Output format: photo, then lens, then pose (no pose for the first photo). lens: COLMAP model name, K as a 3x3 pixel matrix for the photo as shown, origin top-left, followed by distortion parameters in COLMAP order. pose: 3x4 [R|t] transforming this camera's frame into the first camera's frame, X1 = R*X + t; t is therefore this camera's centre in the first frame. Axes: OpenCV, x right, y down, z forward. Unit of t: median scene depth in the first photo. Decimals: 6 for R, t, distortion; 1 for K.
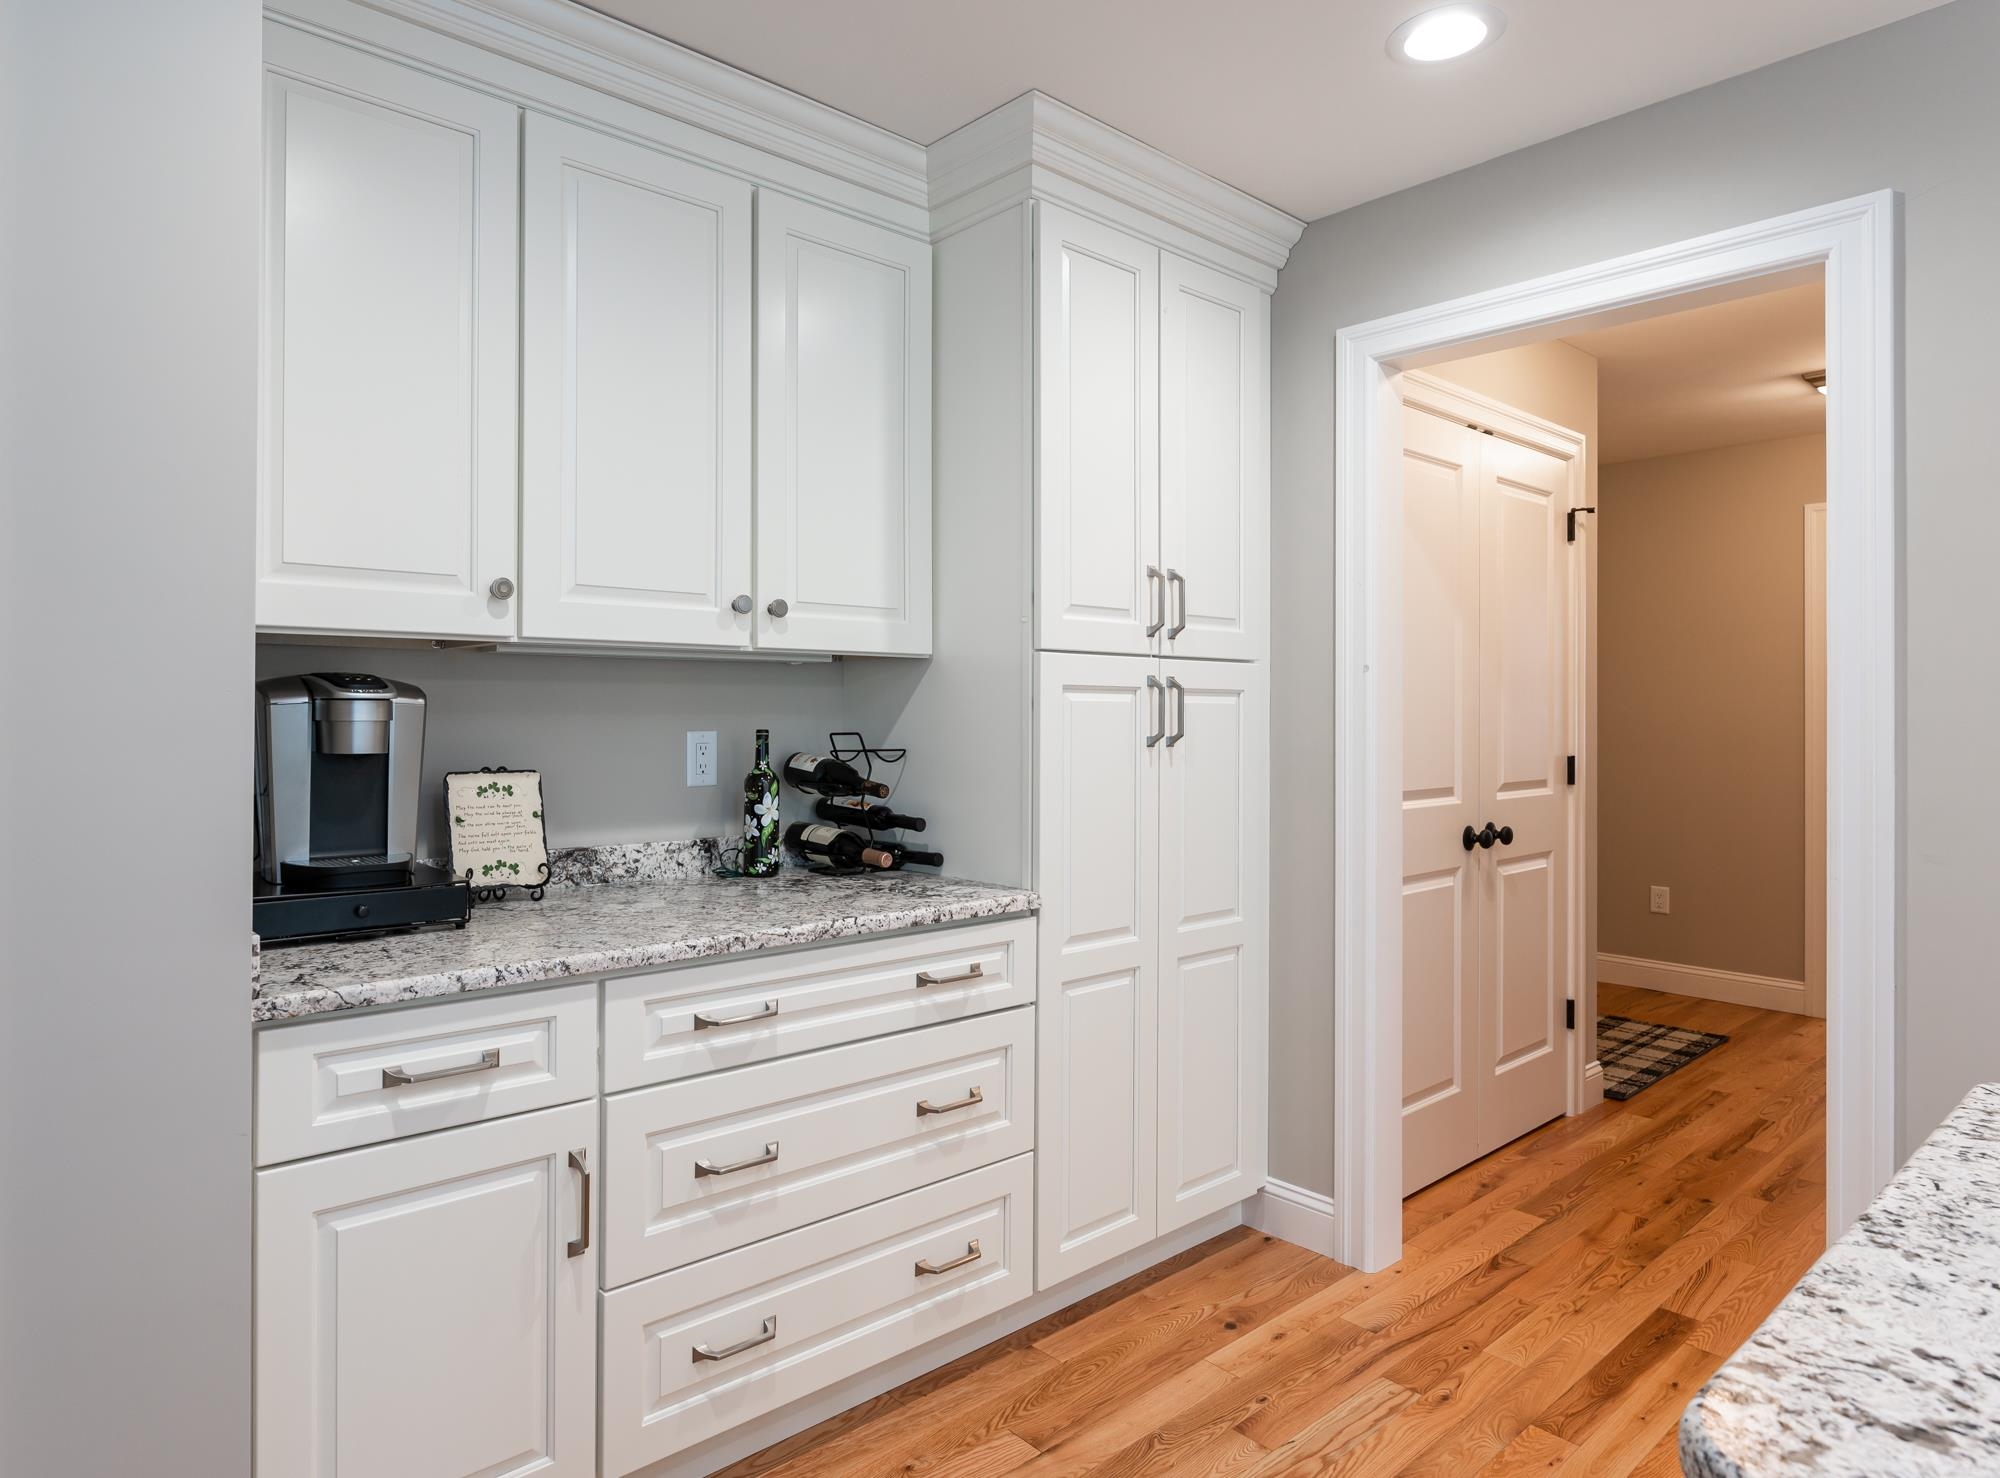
lens RADIAL K [[1181.1, 0, 896.1], [0, 1181.1, 708.4], [0, 0, 1]] dist [0.001054, 0.001162]
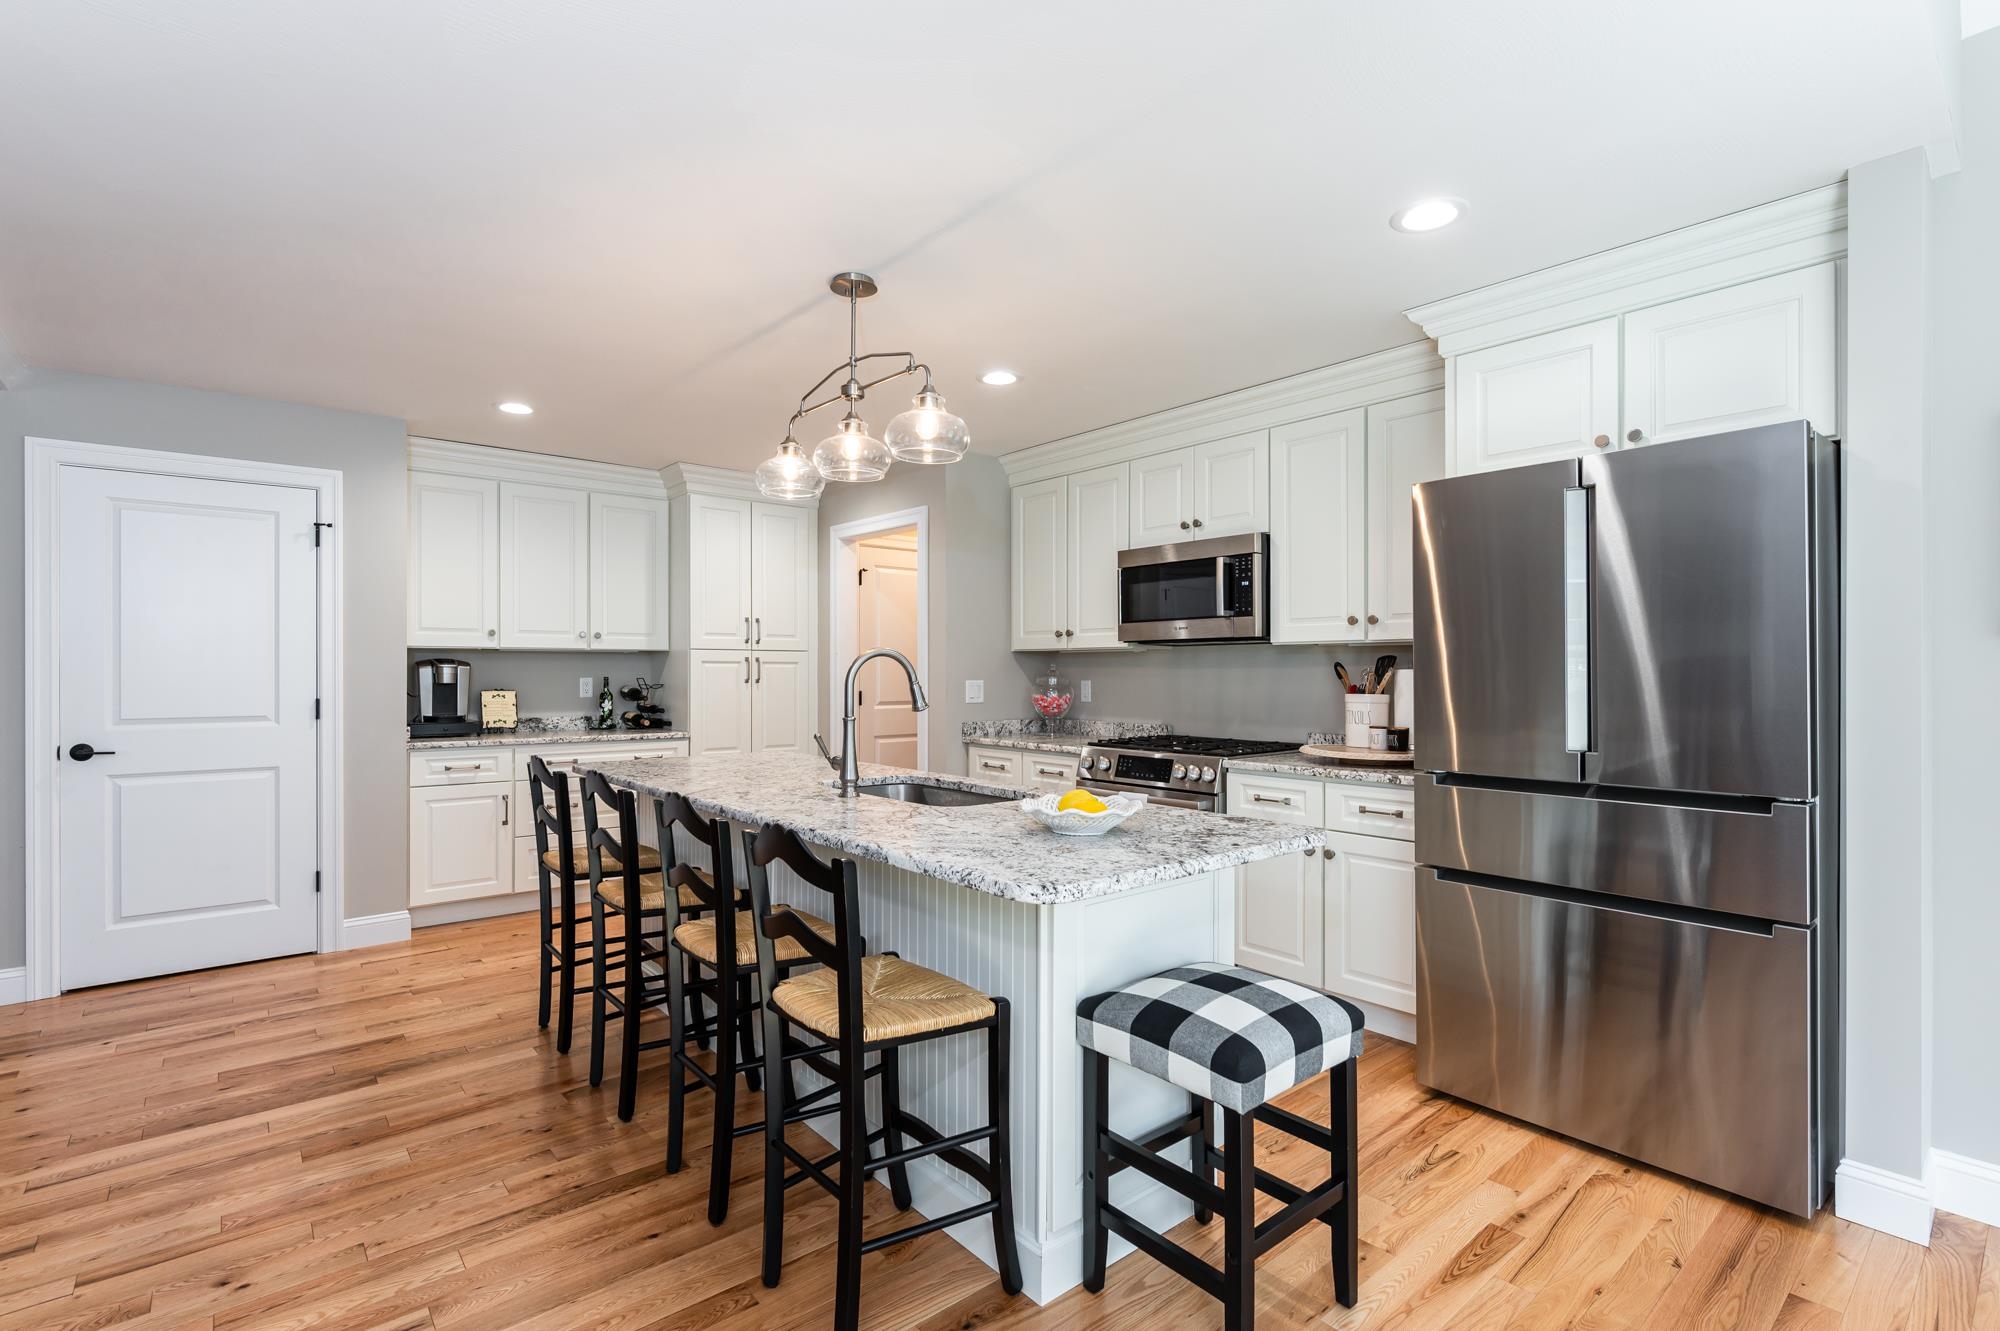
lens RADIAL K [[929.6, 0, 983.7], [0, 929.6, 673.1], [0, 0, 1]] dist [0.001961, 0.000652]
pose [[0.999904, -0.002635, -0.013636, 0.842589], [0.002693, 0.999987, 0.004299, 0.002012], [0.013624, -0.004336, 0.999898, -1.232943]]
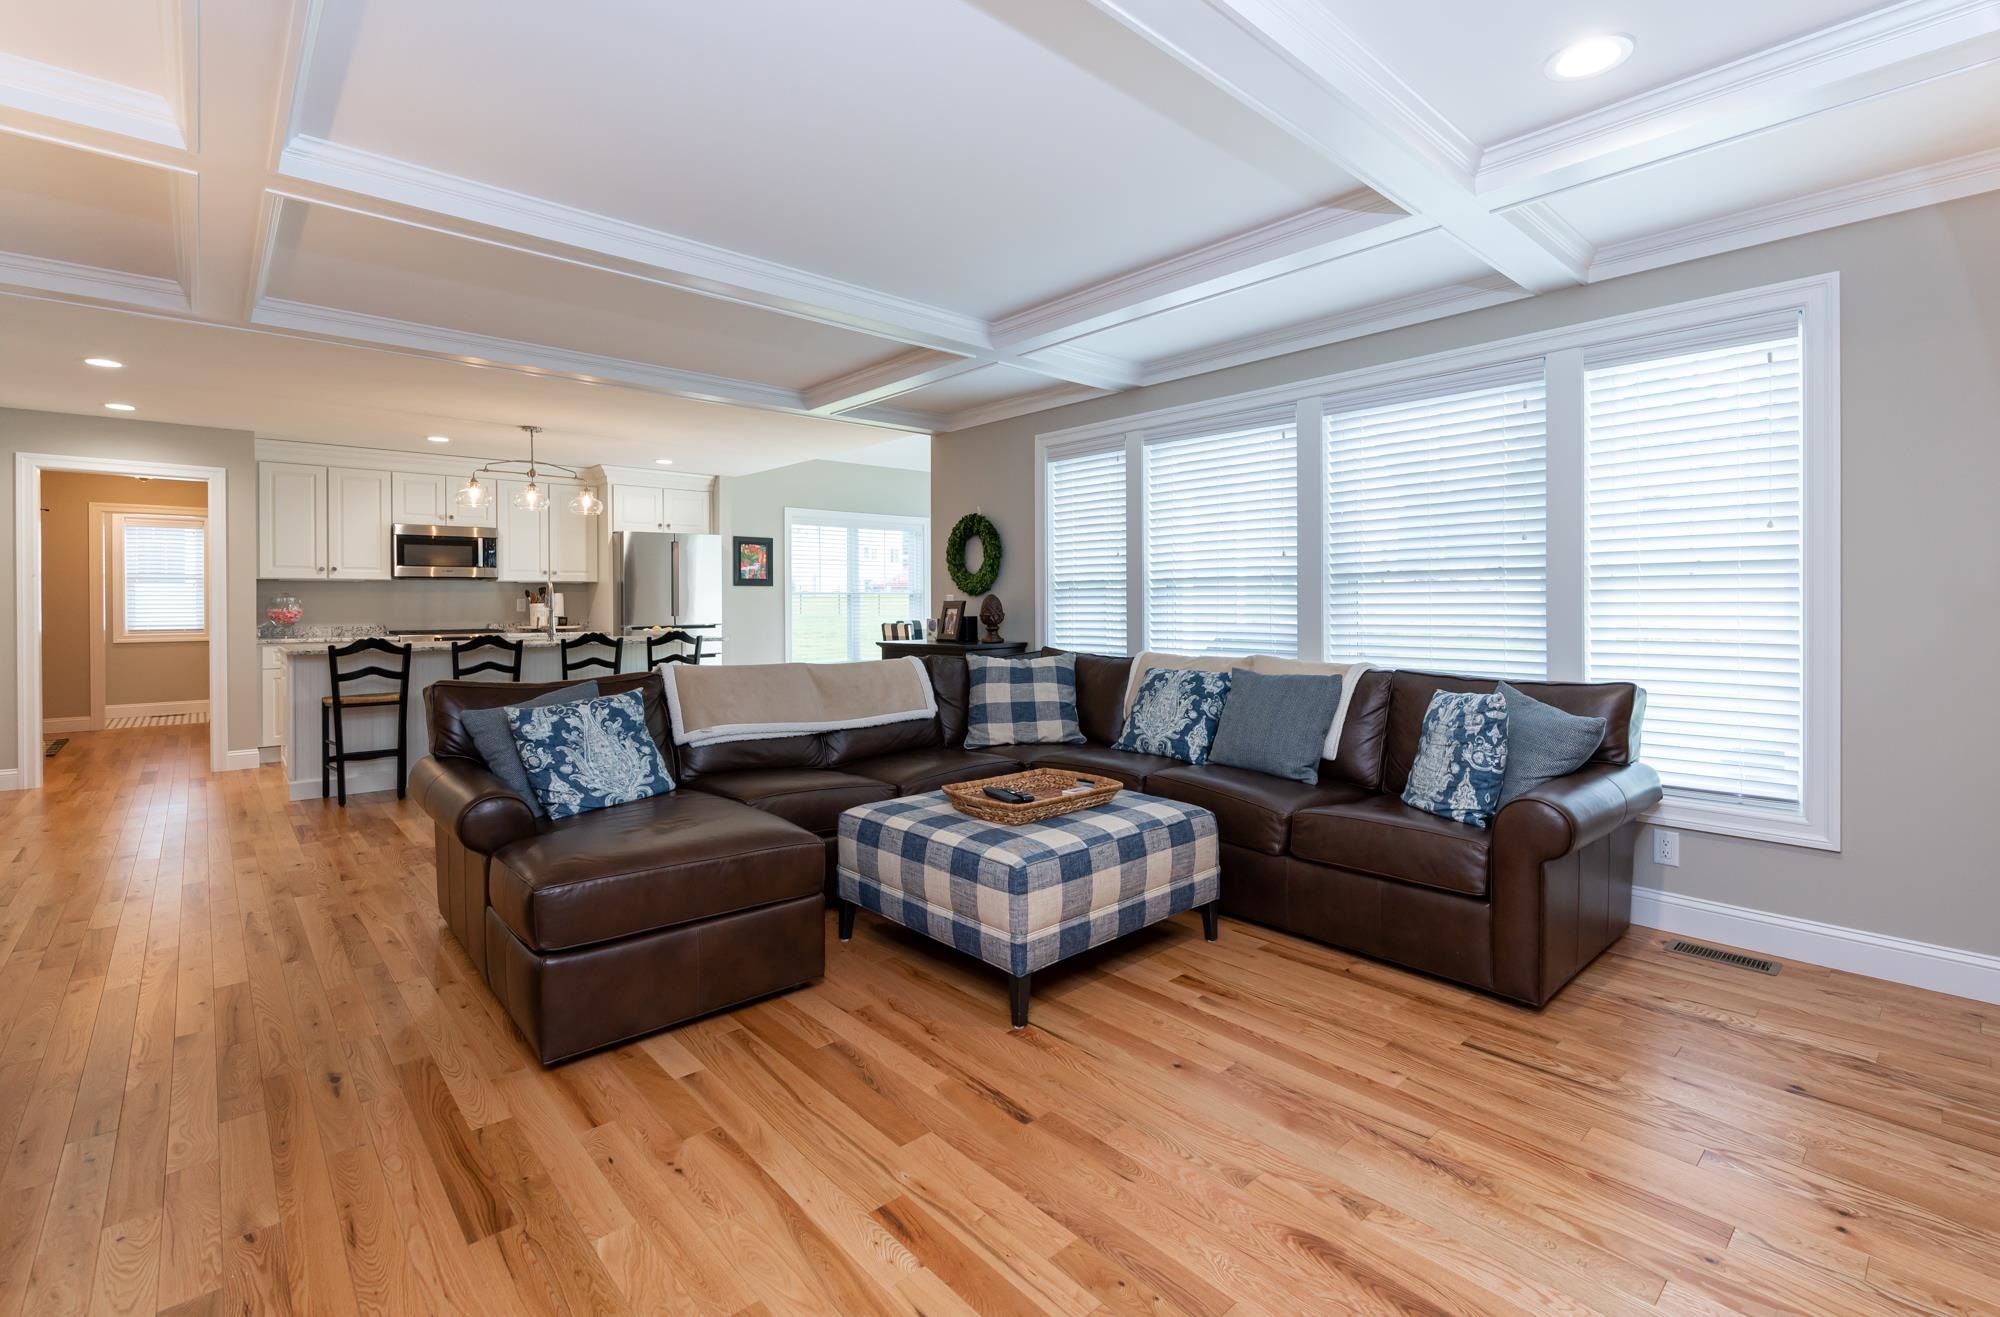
lens RADIAL K [[902.0, 0, 1024.9], [0, 902.0, 604.9], [0, 0, 1]] dist [-0.001950, -0.000136]
pose [[-0.042767, -0.004729, 0.999074, -2.061303], [0.002896, 0.999984, 0.004857, 0.037261], [-0.999081, 0.003101, -0.042753, -1.419745]]
